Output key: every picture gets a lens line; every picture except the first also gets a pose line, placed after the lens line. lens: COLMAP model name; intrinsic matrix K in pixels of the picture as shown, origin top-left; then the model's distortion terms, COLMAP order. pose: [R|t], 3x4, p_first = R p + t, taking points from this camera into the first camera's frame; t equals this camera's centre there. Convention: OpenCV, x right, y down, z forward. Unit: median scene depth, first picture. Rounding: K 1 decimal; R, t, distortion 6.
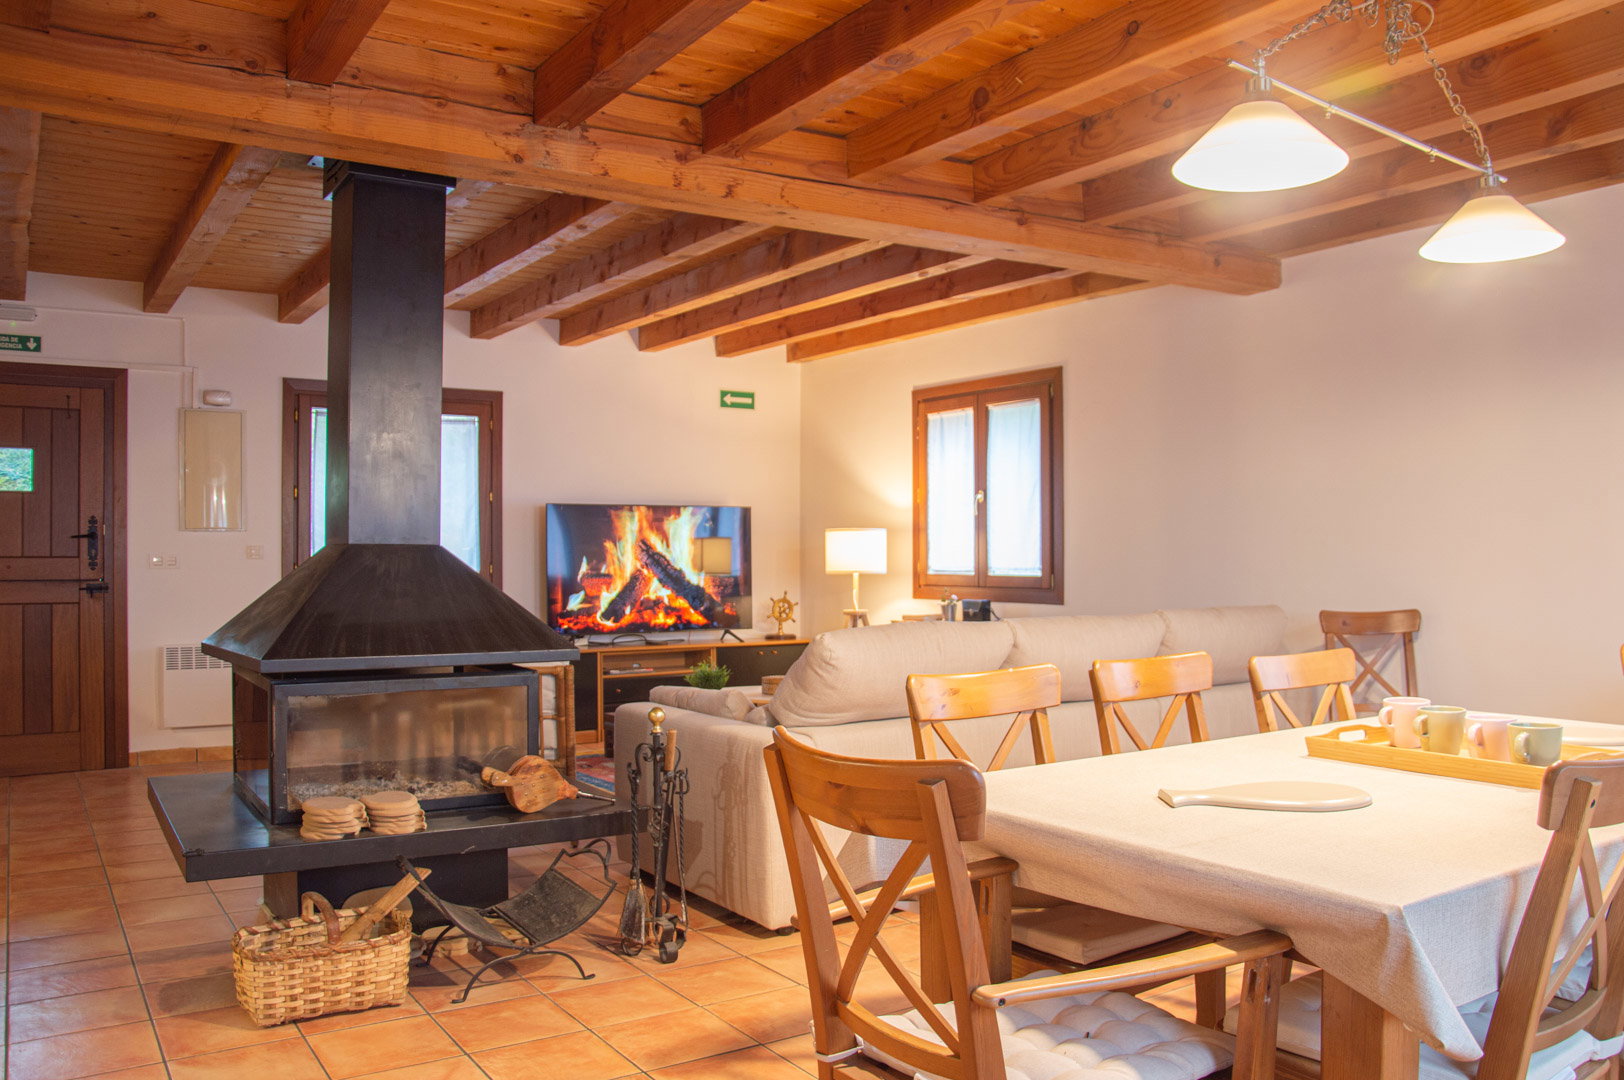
lens RADIAL K [[1272.0, 0, 812.0], [0, 1272.0, 540.0], [0, 0, 1]] dist [-0.160571, 0.182200]
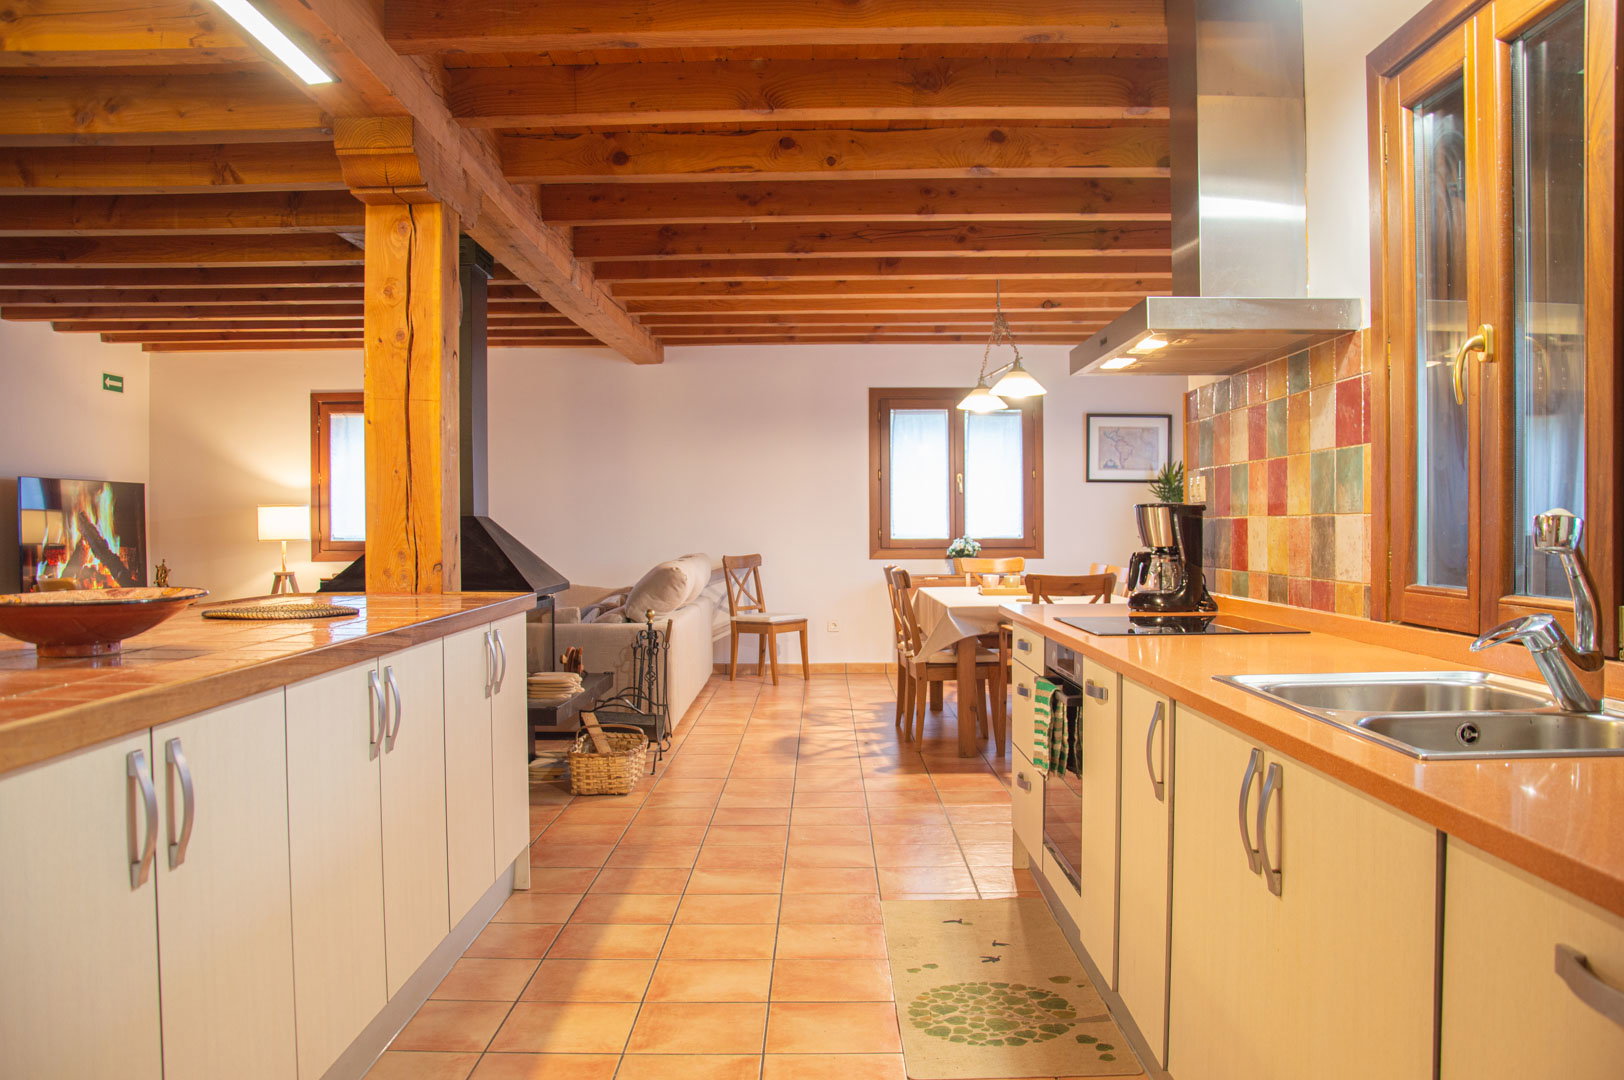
lens RADIAL K [[1272.0, 0, 812.0], [0, 1272.0, 540.0], [0, 0, 1]] dist [-0.160571, 0.182200]
pose [[0.530831, -0.035432, 0.846737, -1.003317], [0.009702, 0.999314, 0.035734, -0.018992], [-0.847422, -0.010754, 0.530810, 0.413191]]
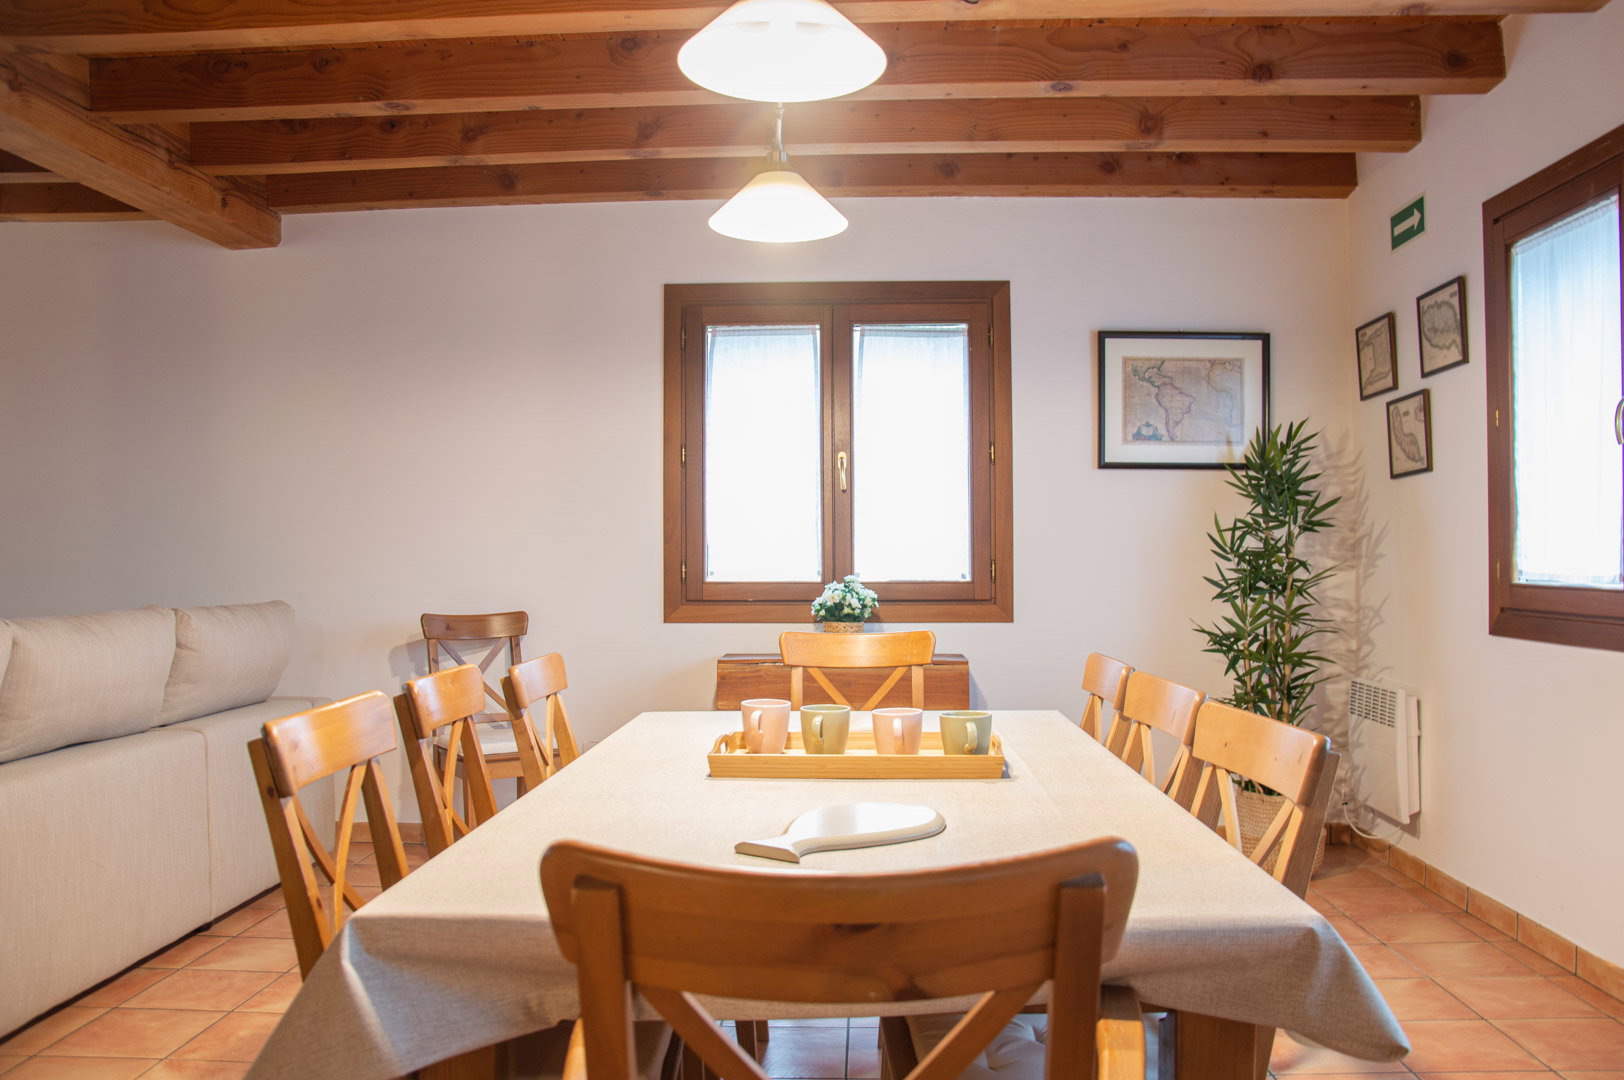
lens RADIAL K [[1272.0, 0, 812.0], [0, 1272.0, 540.0], [0, 0, 1]] dist [-0.160571, 0.182200]
pose [[0.560294, -0.013180, 0.828189, -0.396215], [0.010507, 0.999906, 0.008805, -0.000489], [-0.828227, 0.003769, 0.560380, 0.614914]]
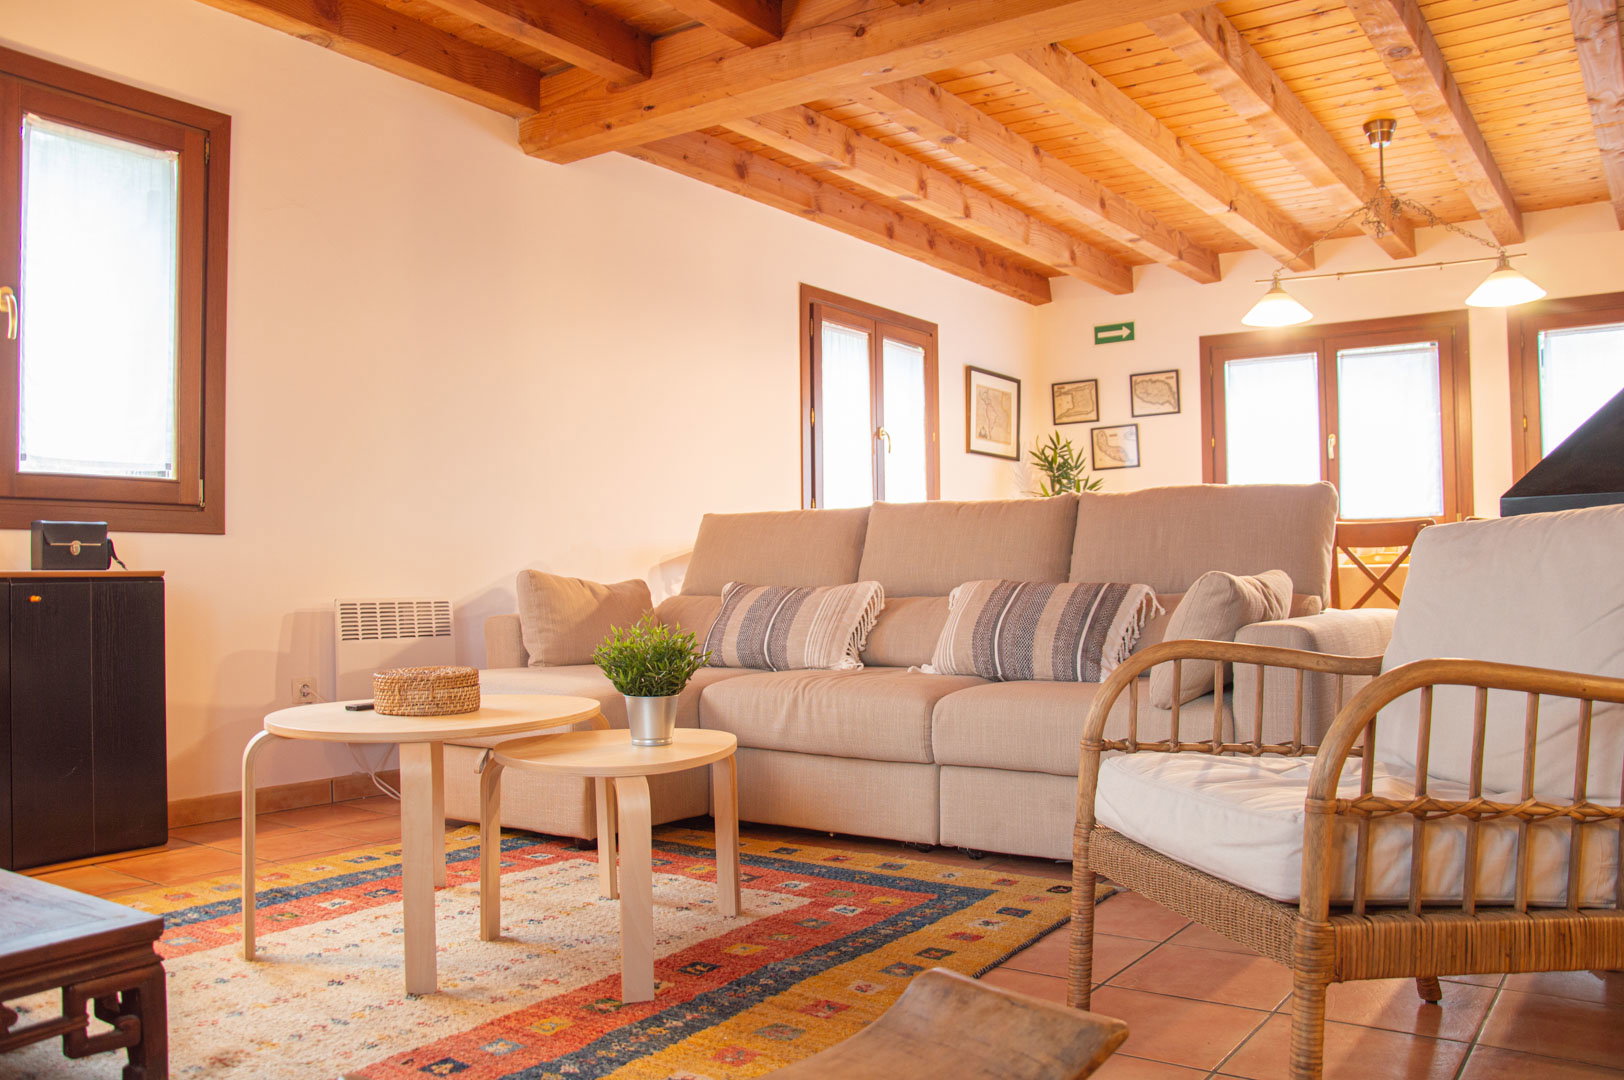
lens RADIAL K [[1272.0, 0, 812.0], [0, 1272.0, 540.0], [0, 0, 1]] dist [-0.160571, 0.182200]
pose [[-0.363880, 0.006008, 0.931427, -0.666378], [-0.006496, 0.999939, -0.008987, 0.047860], [-0.931423, -0.009321, -0.363818, 1.311210]]
